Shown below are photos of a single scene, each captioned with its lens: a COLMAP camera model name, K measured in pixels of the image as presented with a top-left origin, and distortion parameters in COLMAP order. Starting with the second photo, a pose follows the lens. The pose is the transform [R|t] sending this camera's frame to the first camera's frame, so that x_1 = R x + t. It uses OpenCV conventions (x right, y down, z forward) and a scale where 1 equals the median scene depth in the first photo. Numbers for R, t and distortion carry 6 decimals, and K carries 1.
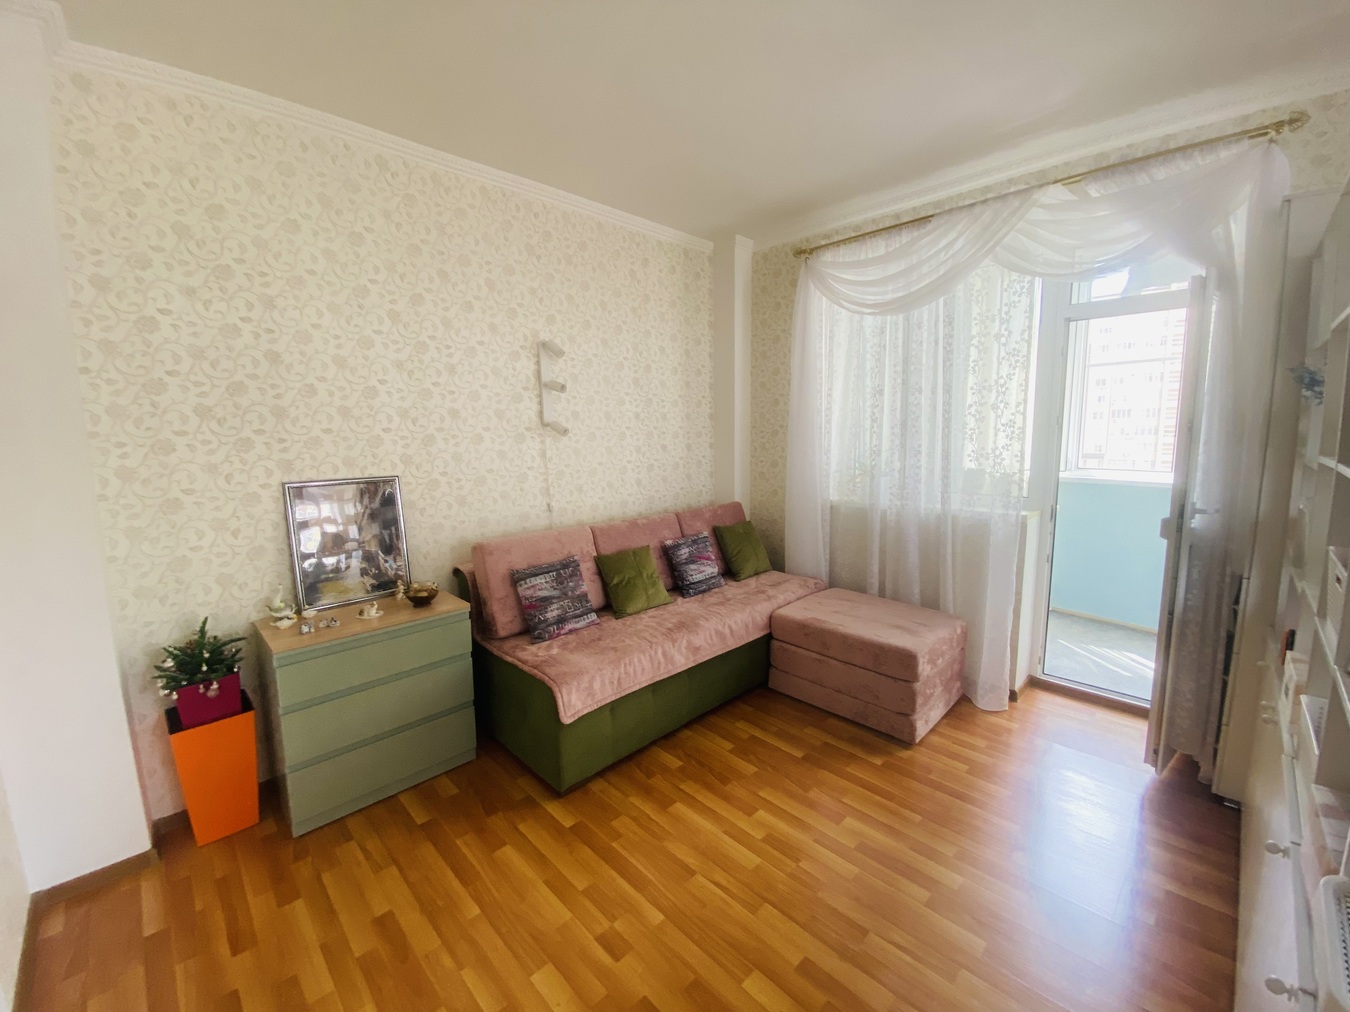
lens RADIAL K [[539.8, 0, 671.2], [0, 539.8, 504.8], [0, 0, 1]] dist [0.010197, -0.016172]
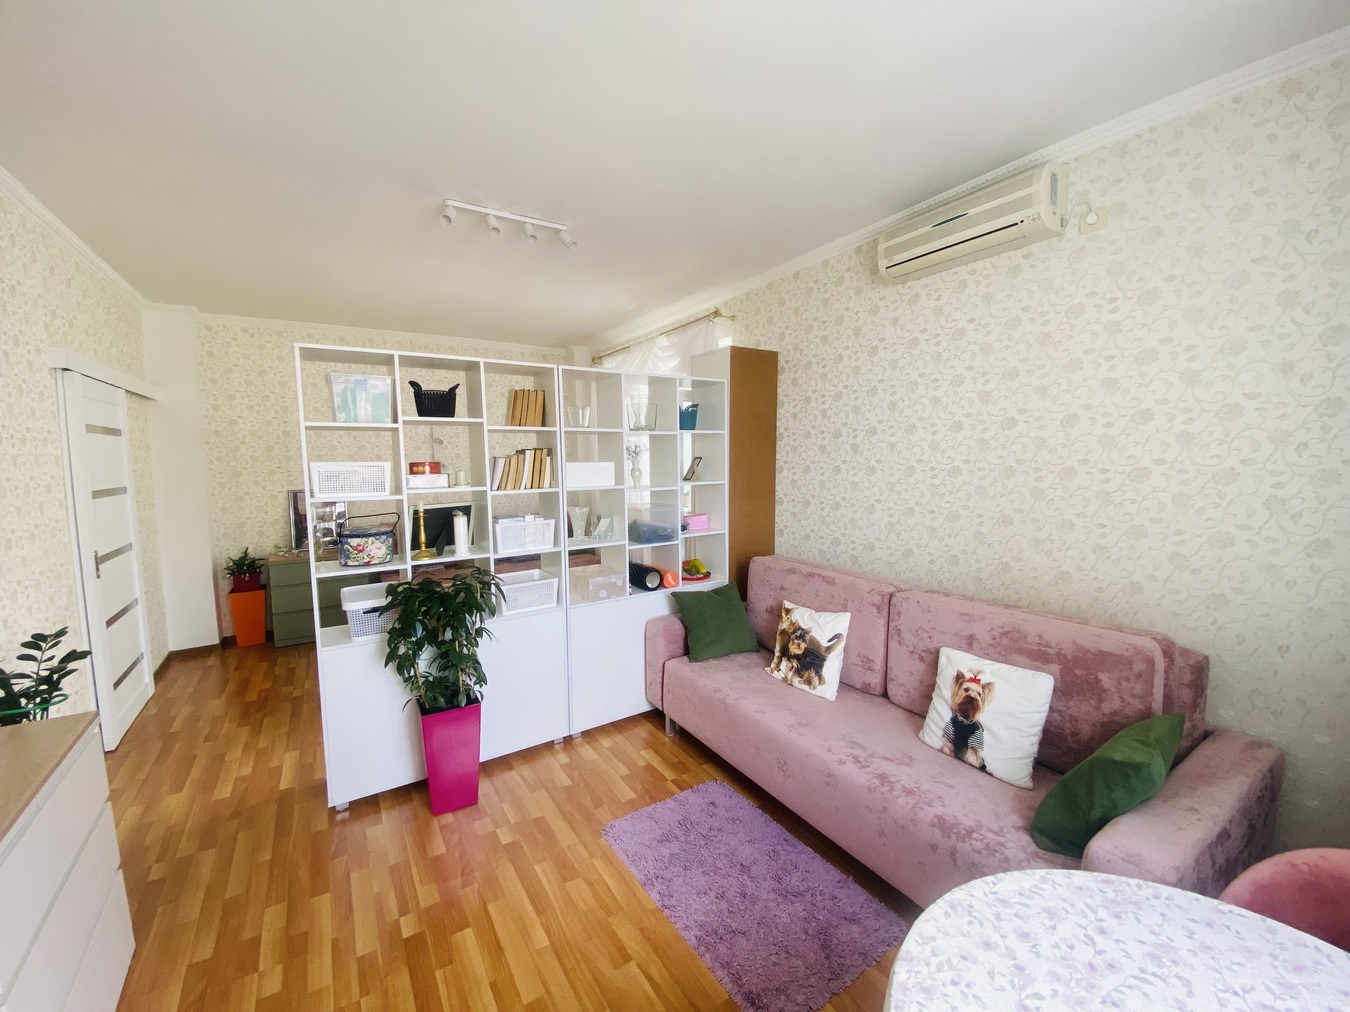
lens RADIAL K [[539.8, 0, 671.2], [0, 539.8, 504.8], [0, 0, 1]] dist [0.010197, -0.016172]
pose [[0.980491, 0.022668, -0.195254, 1.301265], [-0.031278, 0.998664, -0.041129, 0.061453], [0.194061, 0.046434, 0.979890, -0.884671]]
